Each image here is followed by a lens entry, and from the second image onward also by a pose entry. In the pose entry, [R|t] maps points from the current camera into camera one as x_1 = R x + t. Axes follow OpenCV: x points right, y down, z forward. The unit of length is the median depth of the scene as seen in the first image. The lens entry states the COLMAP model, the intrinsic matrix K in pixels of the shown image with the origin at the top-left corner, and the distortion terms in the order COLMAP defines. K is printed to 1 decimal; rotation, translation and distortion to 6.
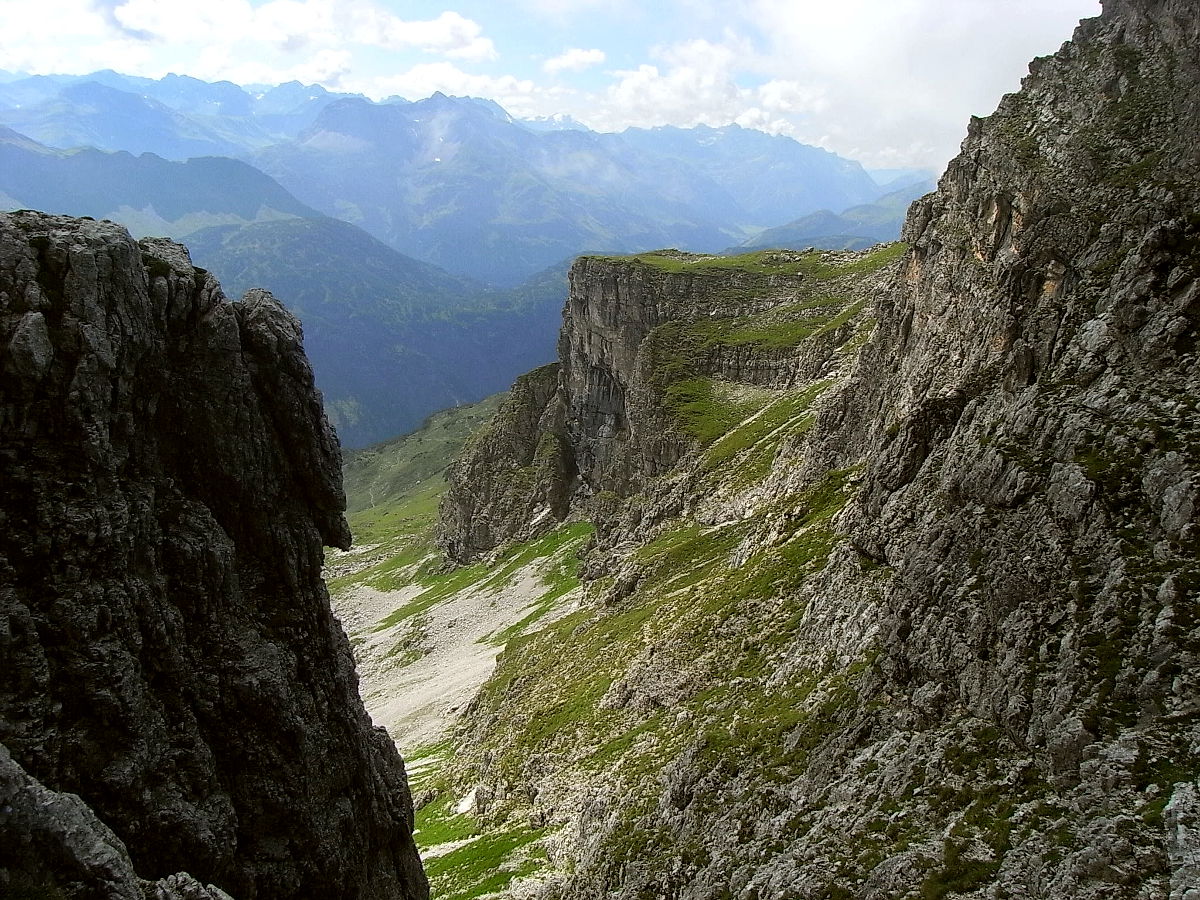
lens RADIAL K [[971.2, 0, 602.6], [0, 971.2, 447.1], [0, 0, 1]] dist [-0.069029, 0.021188]
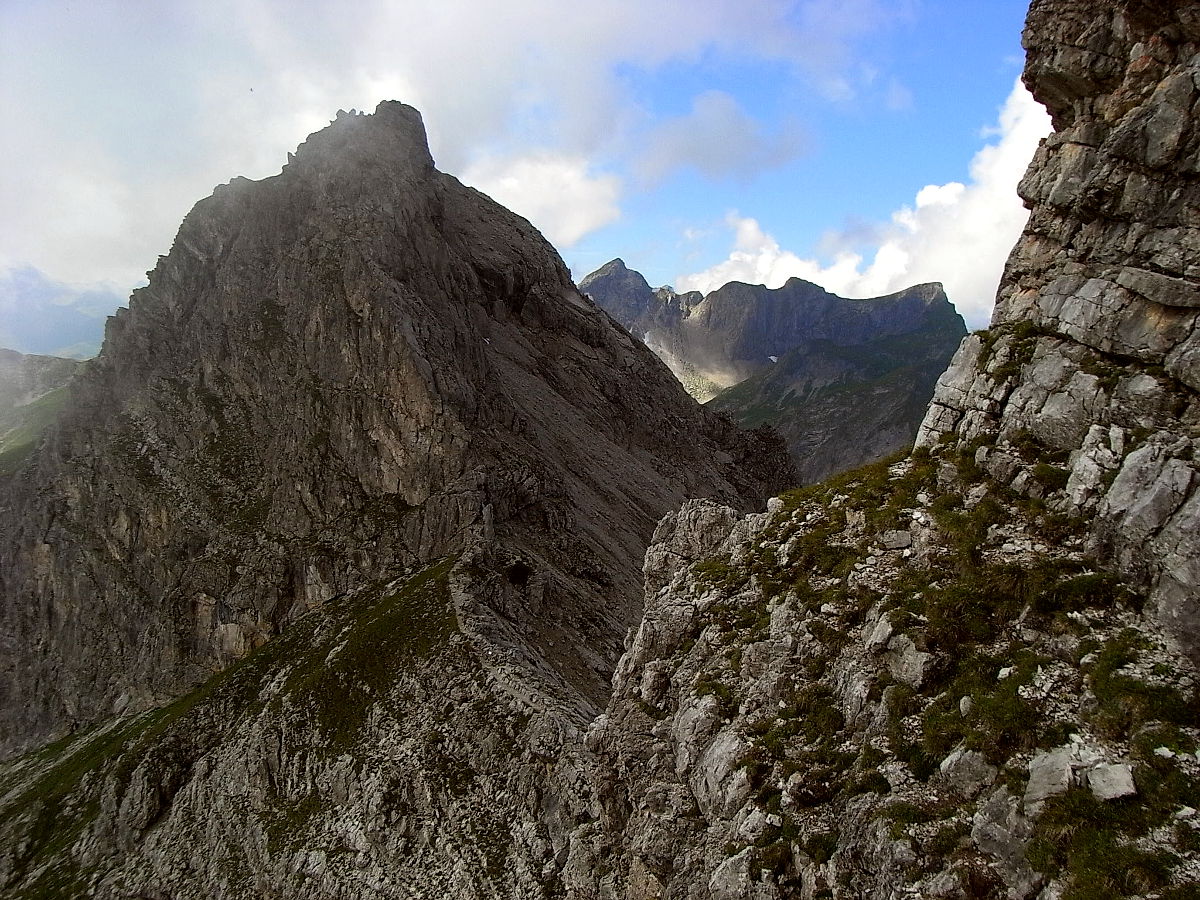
lens RADIAL K [[971.2, 0, 603.1], [0, 971.2, 451.5], [0, 0, 1]] dist [-0.069029, 0.021188]
pose [[0.588673, -0.130155, 0.797824, -0.237266], [0.209575, 0.977780, 0.004878, -0.280722], [-0.780732, 0.164333, 0.602870, -0.262725]]
